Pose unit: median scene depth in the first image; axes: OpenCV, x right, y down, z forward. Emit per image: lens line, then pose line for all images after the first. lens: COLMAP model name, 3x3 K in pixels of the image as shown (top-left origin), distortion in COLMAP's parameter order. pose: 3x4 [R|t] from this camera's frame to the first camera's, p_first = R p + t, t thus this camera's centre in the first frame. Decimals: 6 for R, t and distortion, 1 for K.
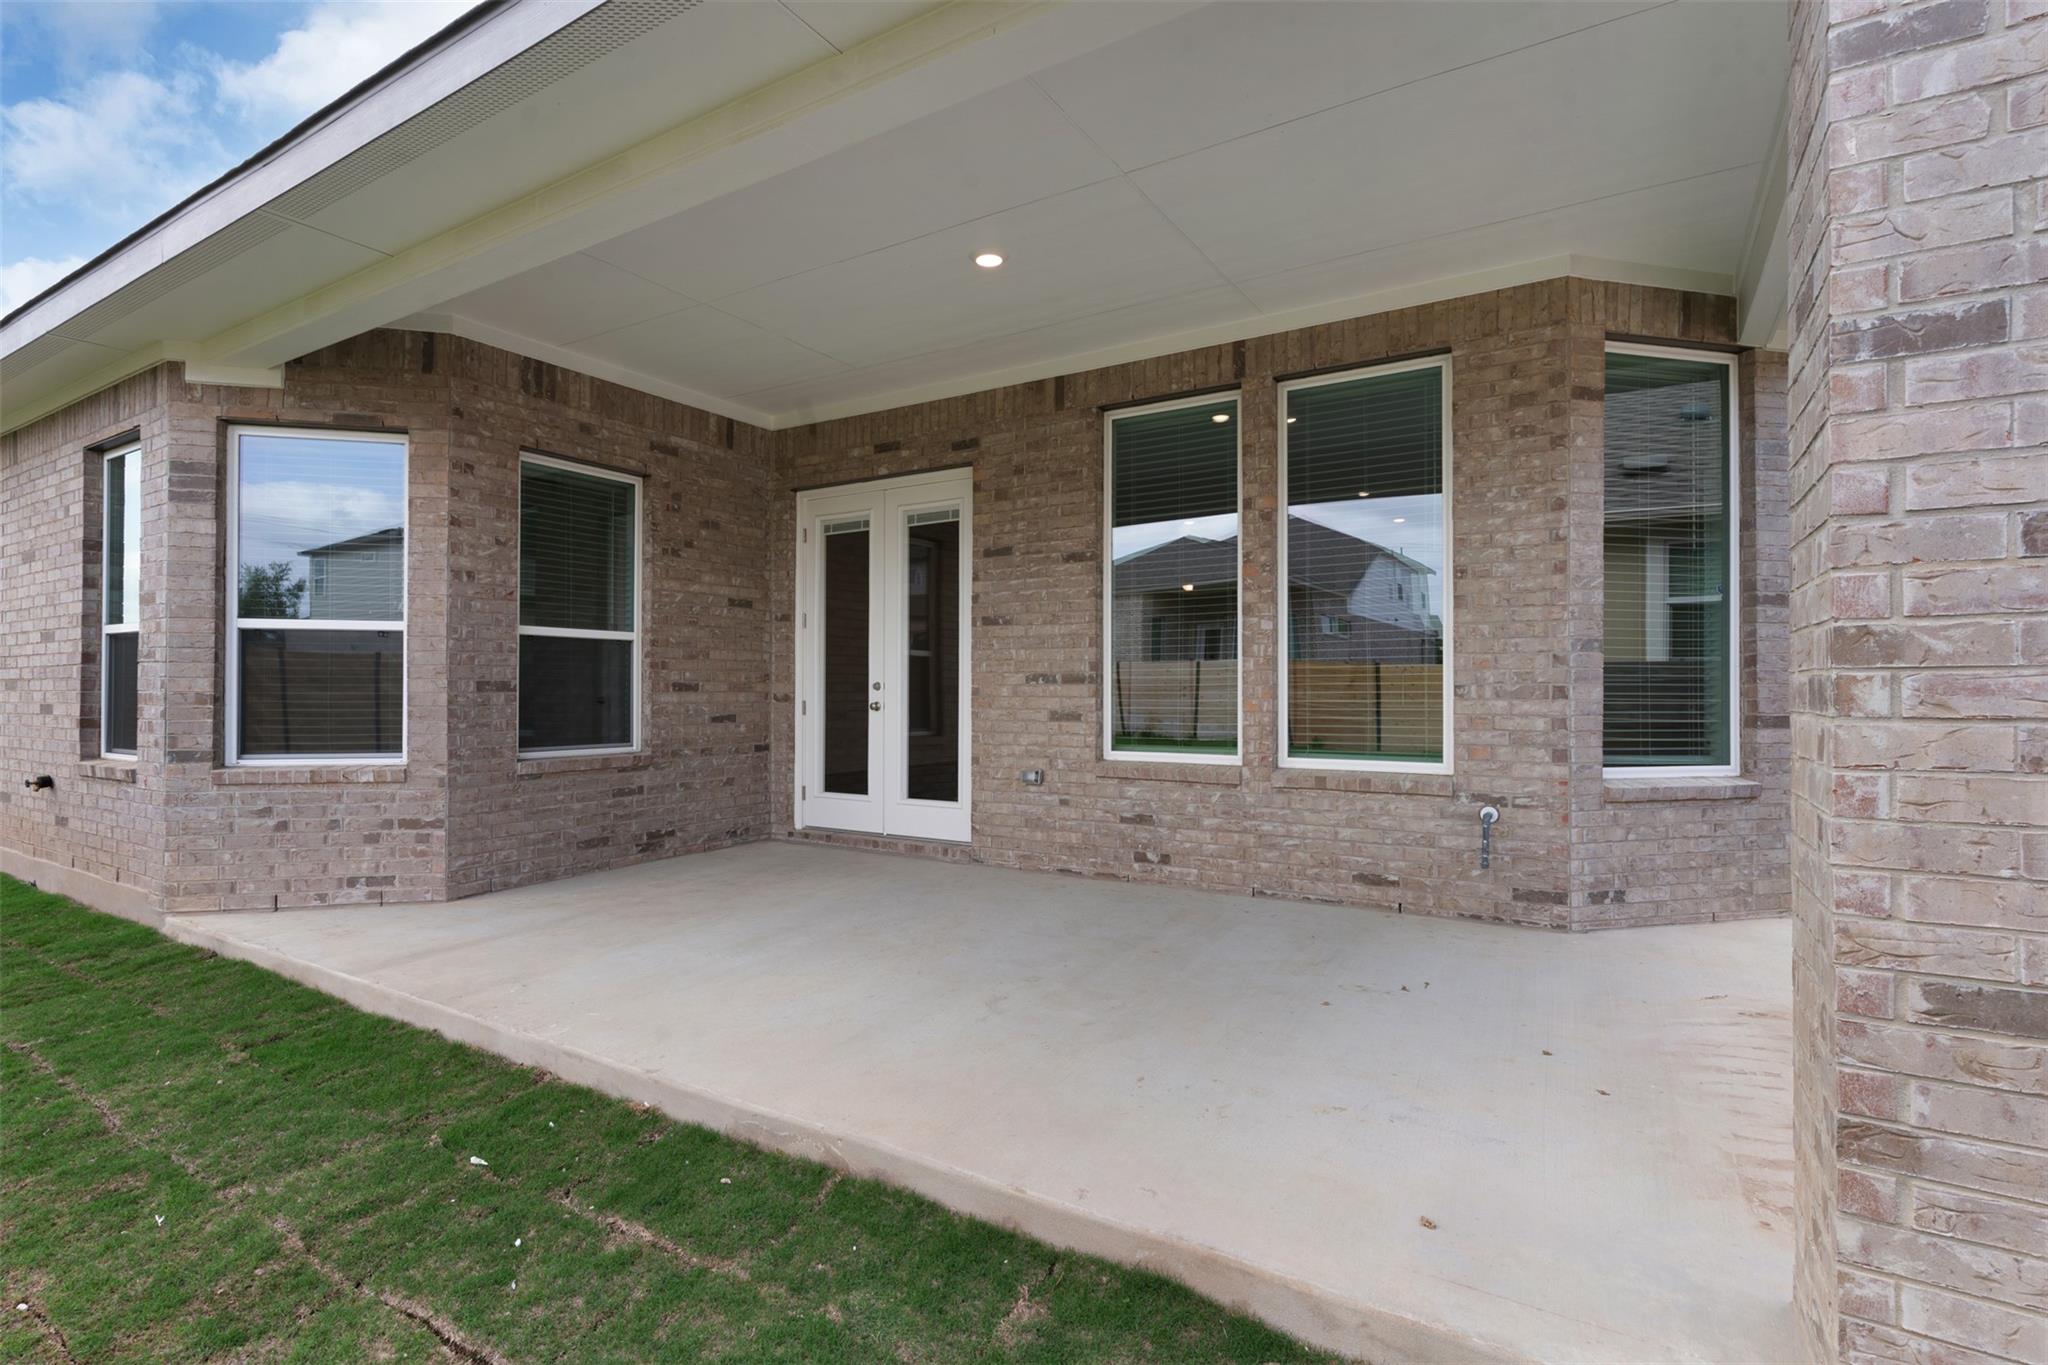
lens RADIAL K [[976.7, 0, 1028.6], [0, 976.7, 685.4], [0, 0, 1]] dist [0.002392, -0.000130]
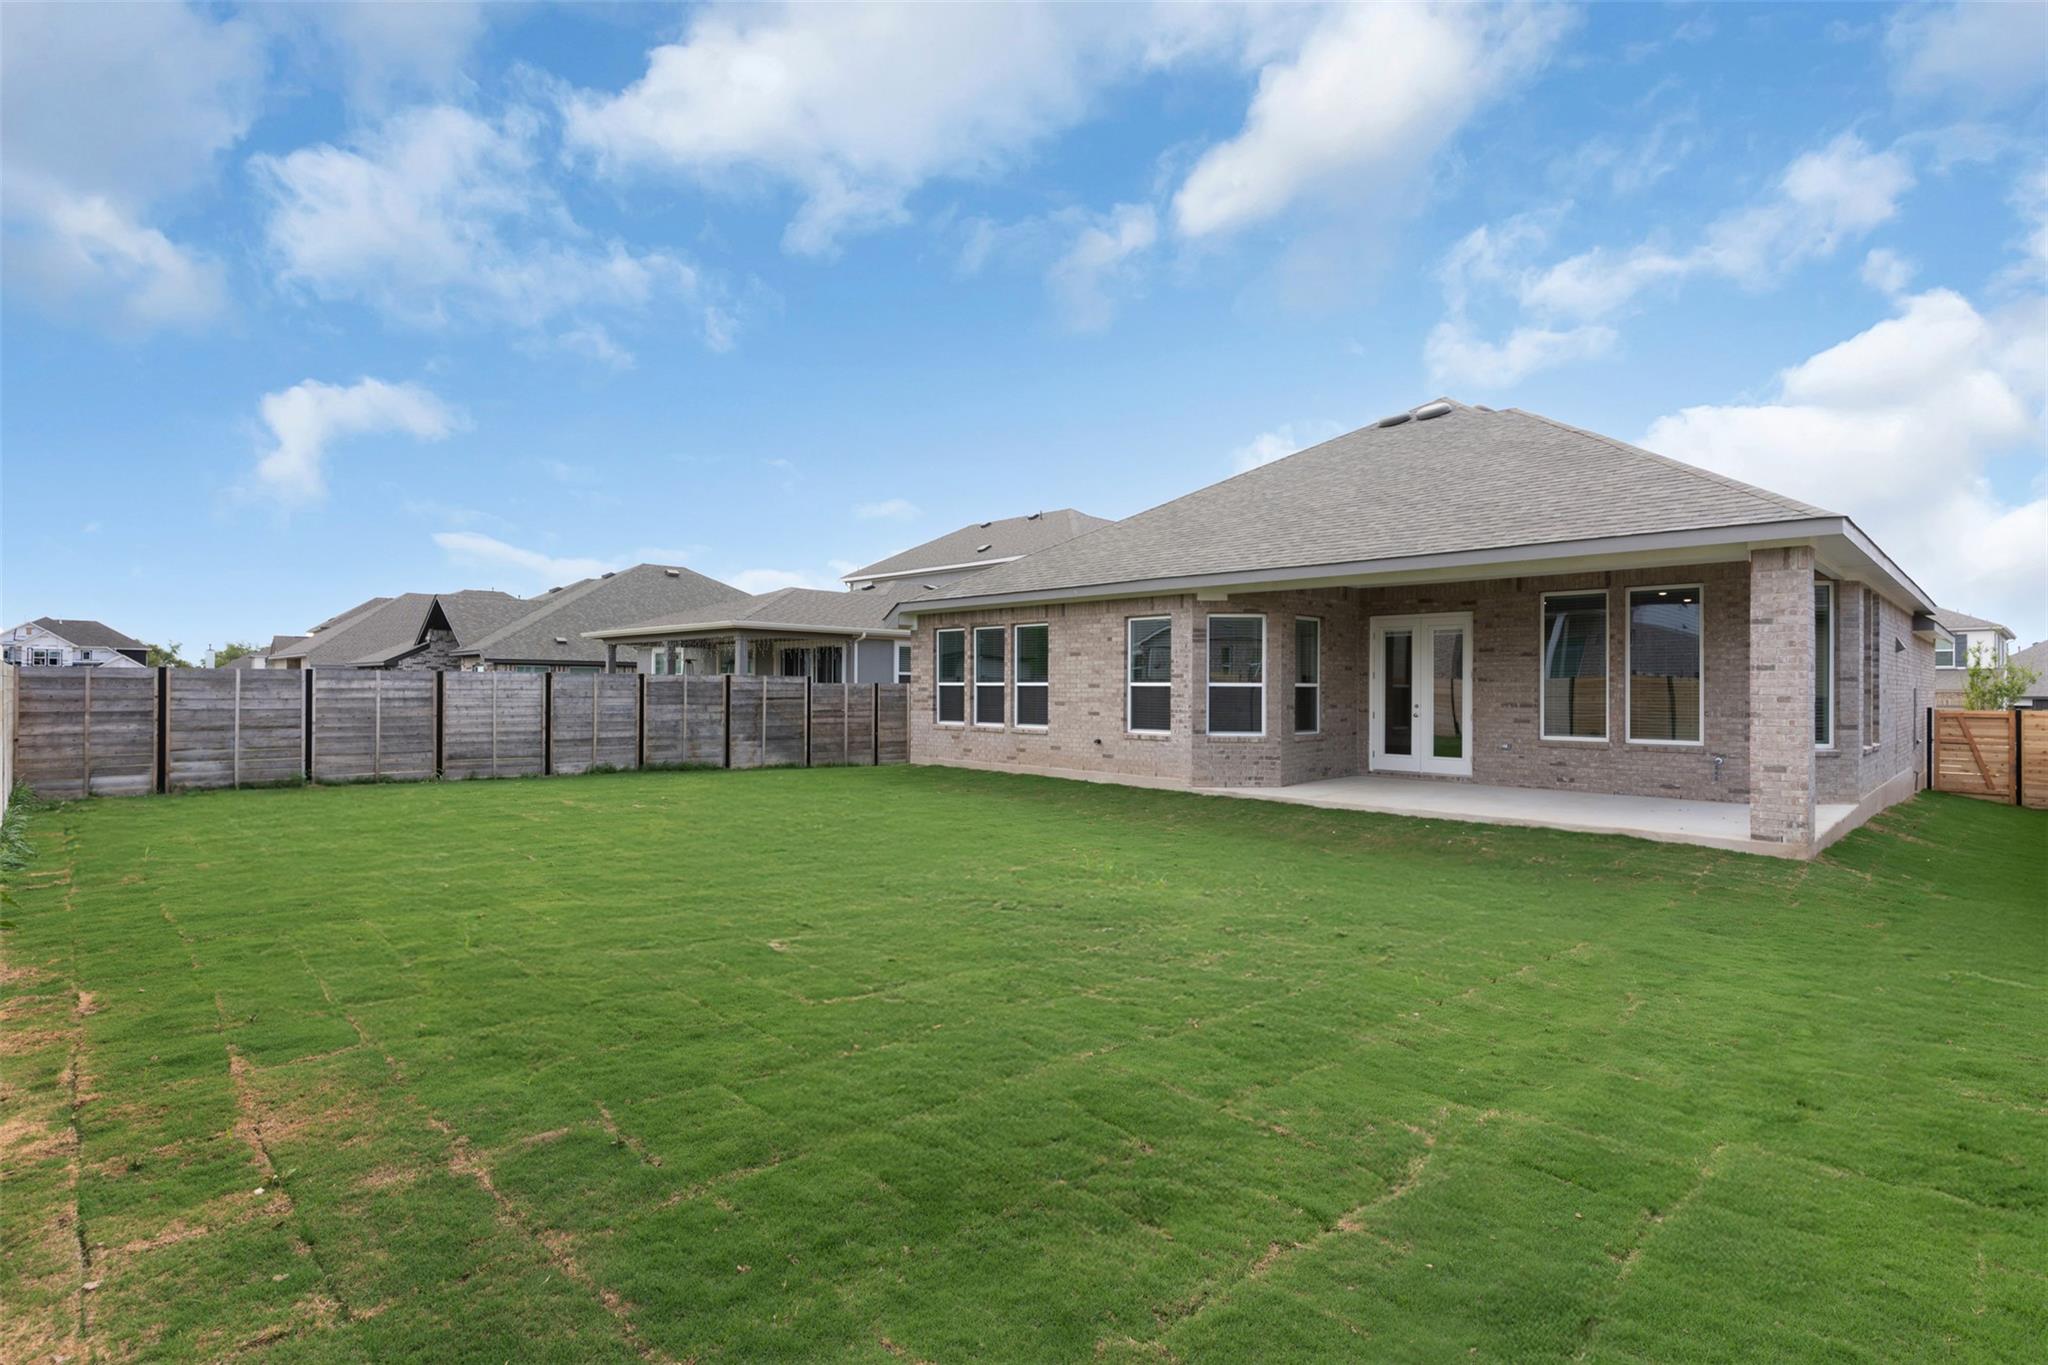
lens RADIAL K [[976.7, 0, 1017.2], [0, 976.7, 682.4], [0, 0, 1]] dist [0.002392, -0.000130]
pose [[0.969277, 0.001756, -0.245966, -0.604522], [-0.001541, 0.999998, 0.001069, -0.066962], [0.245967, -0.000657, 0.969278, -1.710761]]
